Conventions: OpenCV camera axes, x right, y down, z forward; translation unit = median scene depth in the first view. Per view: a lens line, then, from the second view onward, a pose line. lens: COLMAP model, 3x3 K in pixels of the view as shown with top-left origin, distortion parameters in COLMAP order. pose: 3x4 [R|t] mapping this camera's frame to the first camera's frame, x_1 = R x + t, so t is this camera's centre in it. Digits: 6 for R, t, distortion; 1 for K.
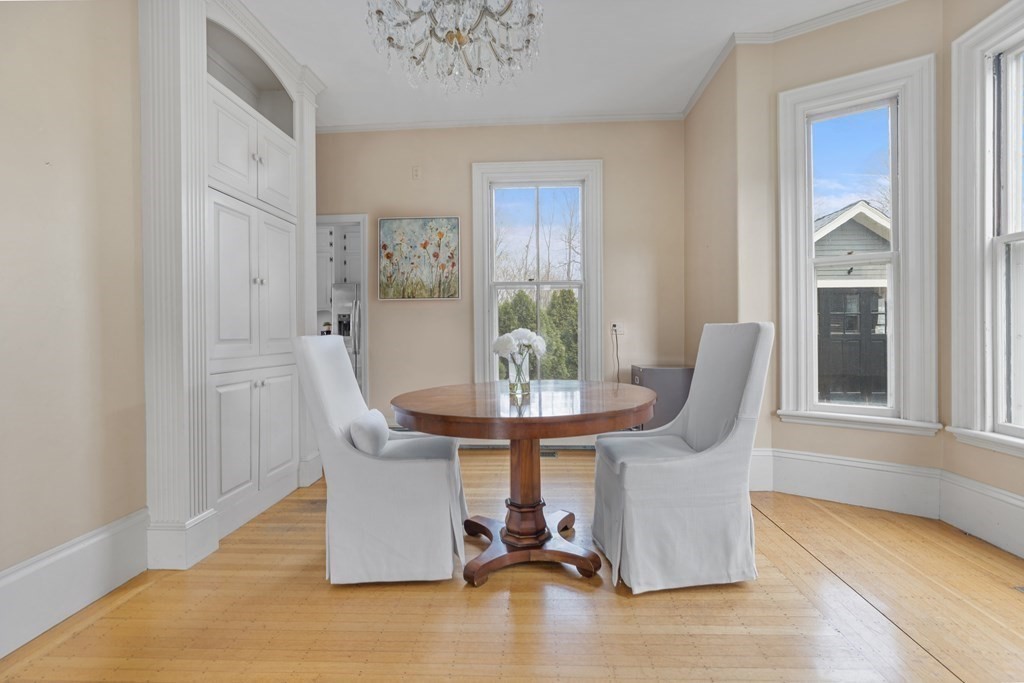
lens RADIAL K [[460.6, 0, 514.0], [0, 460.6, 336.0], [0, 0, 1]] dist [-0.009601, 0.004079]
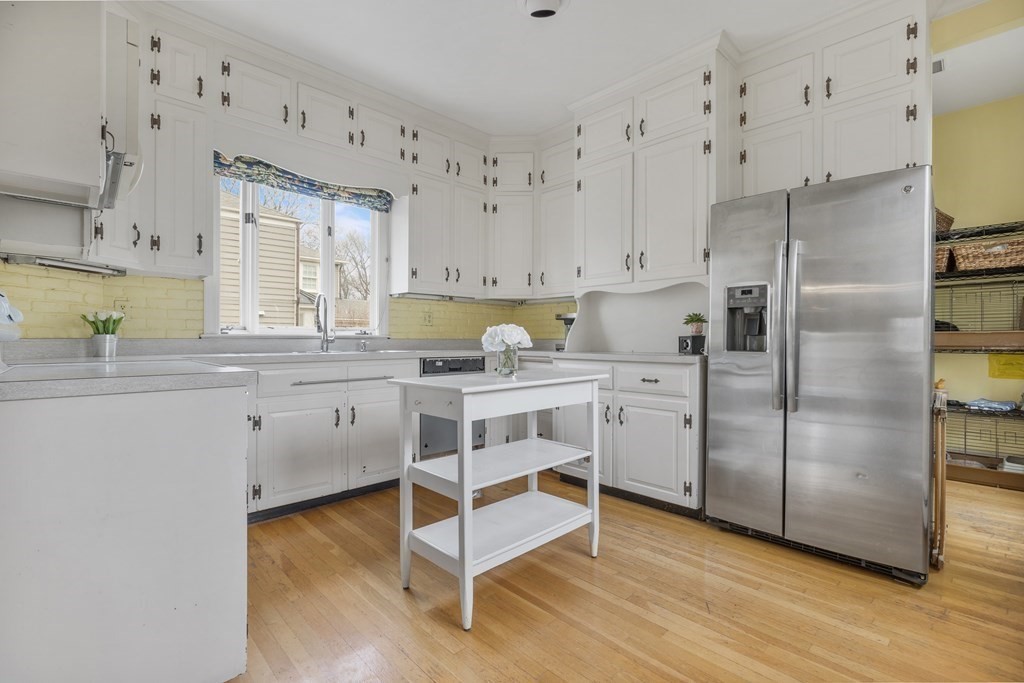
lens RADIAL K [[460.6, 0, 513.4], [0, 460.6, 341.0], [0, 0, 1]] dist [-0.009601, 0.004079]
pose [[0.728771, 0.009050, -0.684698, -0.253010], [-0.007445, 0.999958, 0.005293, -0.007725], [0.684717, 0.001240, 0.728808, 0.614161]]
